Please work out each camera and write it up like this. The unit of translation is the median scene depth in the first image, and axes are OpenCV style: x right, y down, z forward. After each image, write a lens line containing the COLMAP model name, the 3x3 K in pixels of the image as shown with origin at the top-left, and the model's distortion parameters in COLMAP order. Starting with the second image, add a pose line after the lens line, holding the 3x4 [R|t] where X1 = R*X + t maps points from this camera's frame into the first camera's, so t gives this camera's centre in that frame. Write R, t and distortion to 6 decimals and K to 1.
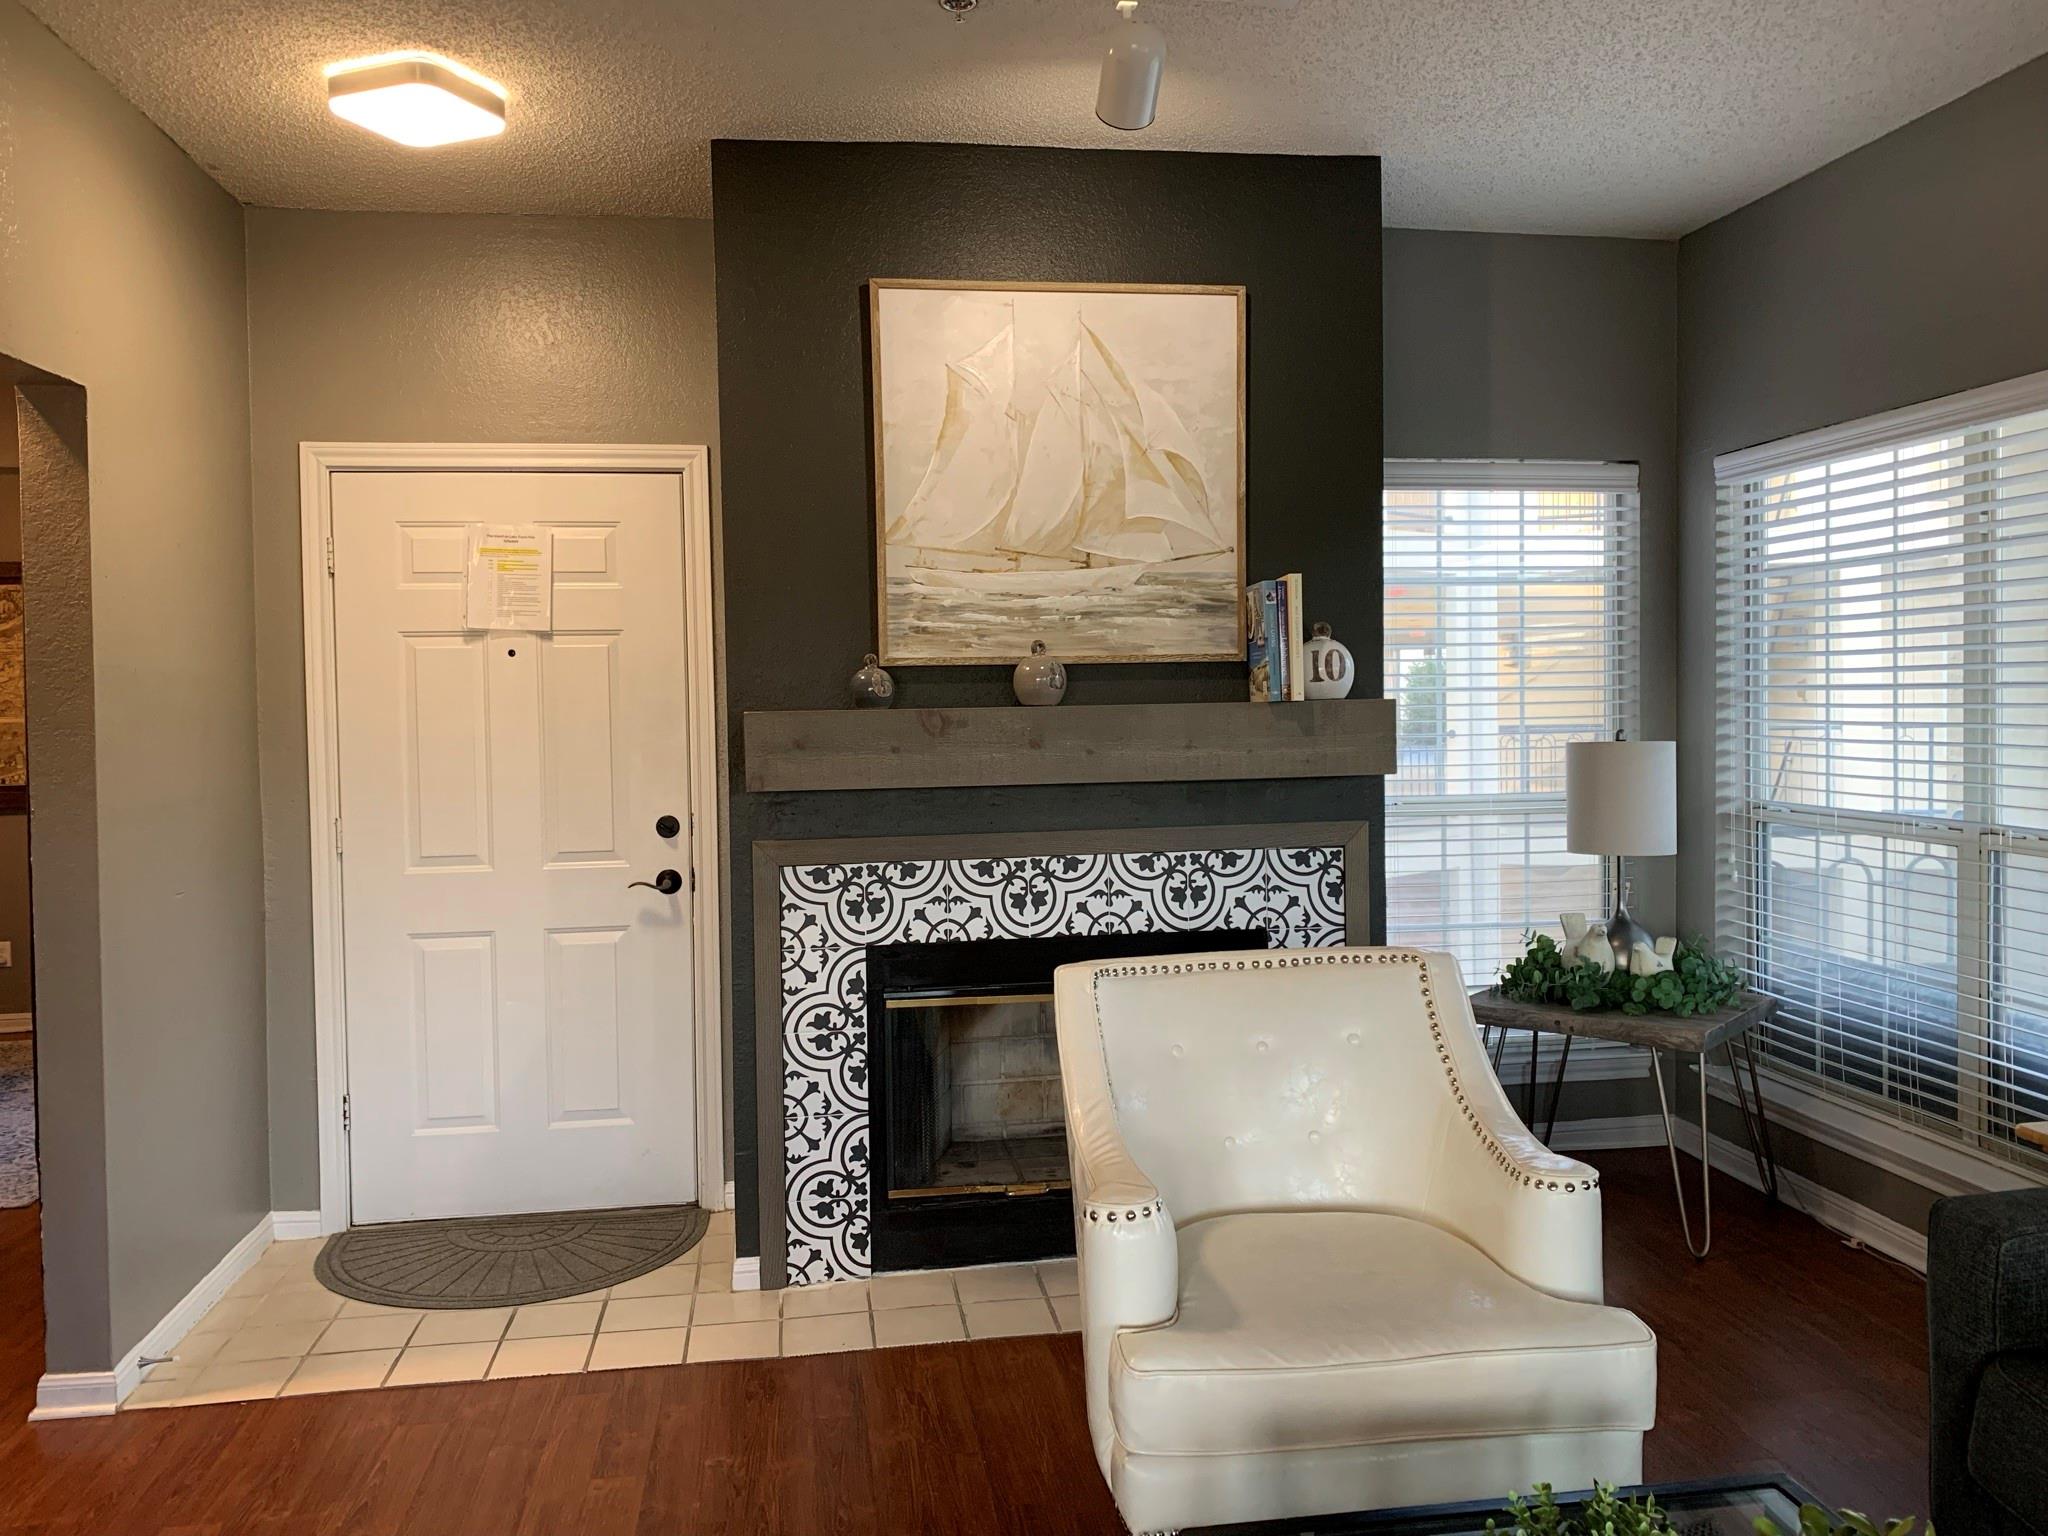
lens RADIAL K [[1574.7, 0, 1011.3], [0, 1574.7, 754.4], [0, 0, 1]] dist [0.093587, -0.114595]
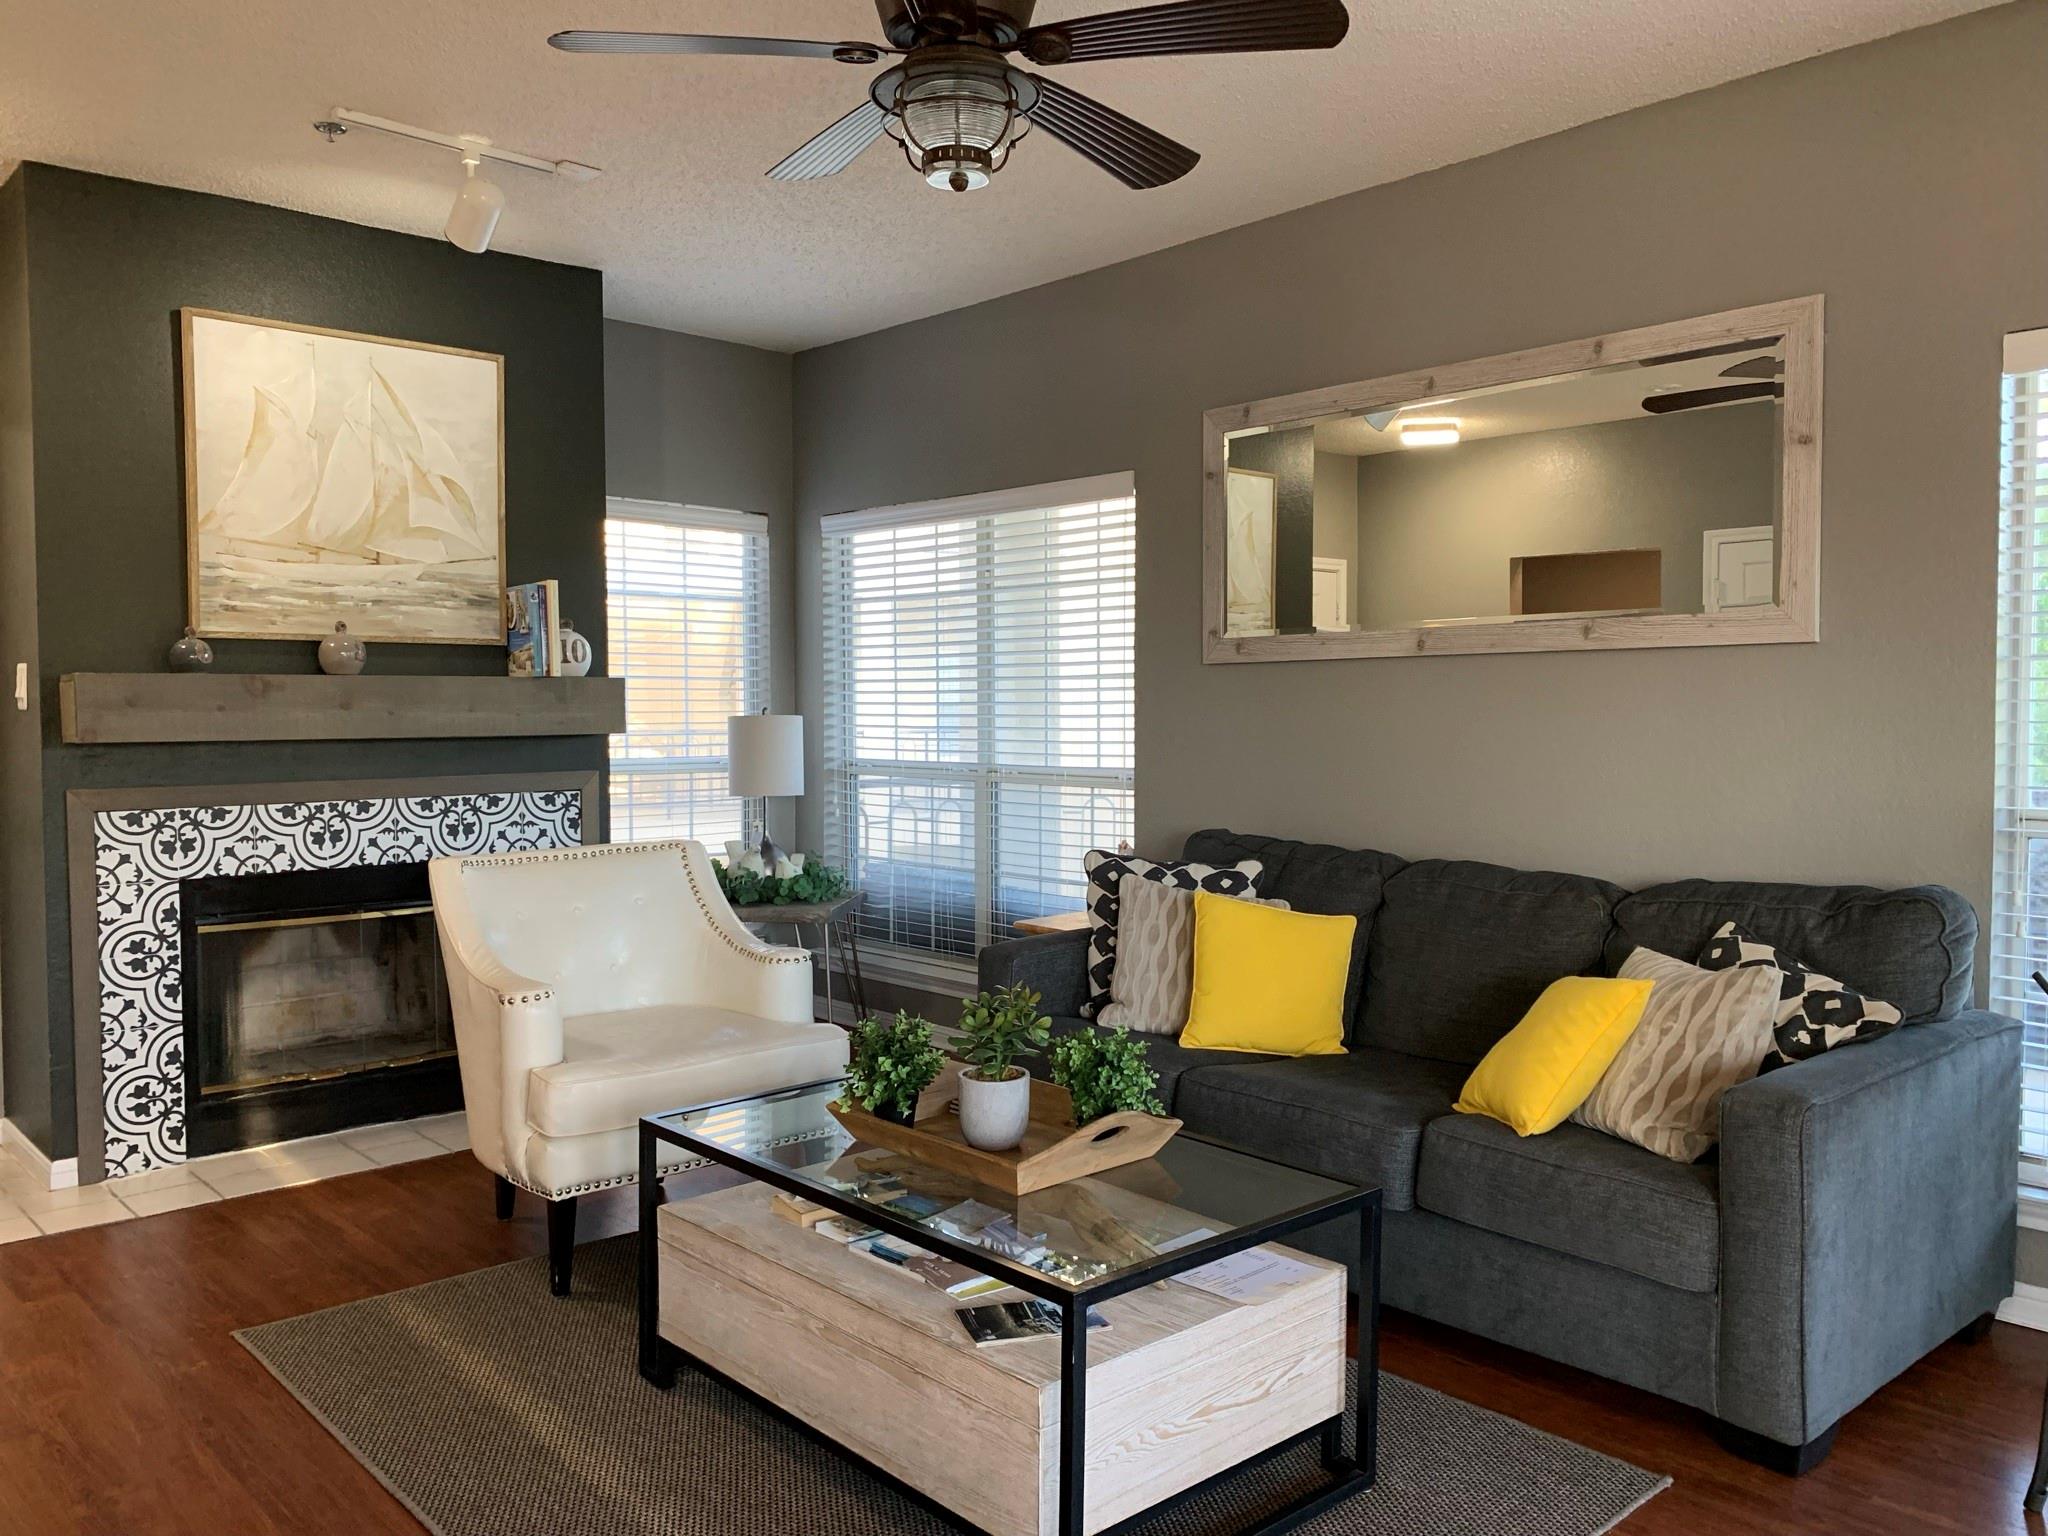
lens RADIAL K [[1567.6, 0, 1024.0], [0, 1567.6, 768.0], [0, 0, 1]] dist [-0.124434, 0.091331]
pose [[0.829528, 0.000917, 0.558464, -0.200433], [-0.000959, 1.000000, -0.000217, 0.039249], [-0.558464, -0.000355, 0.829529, -0.267027]]
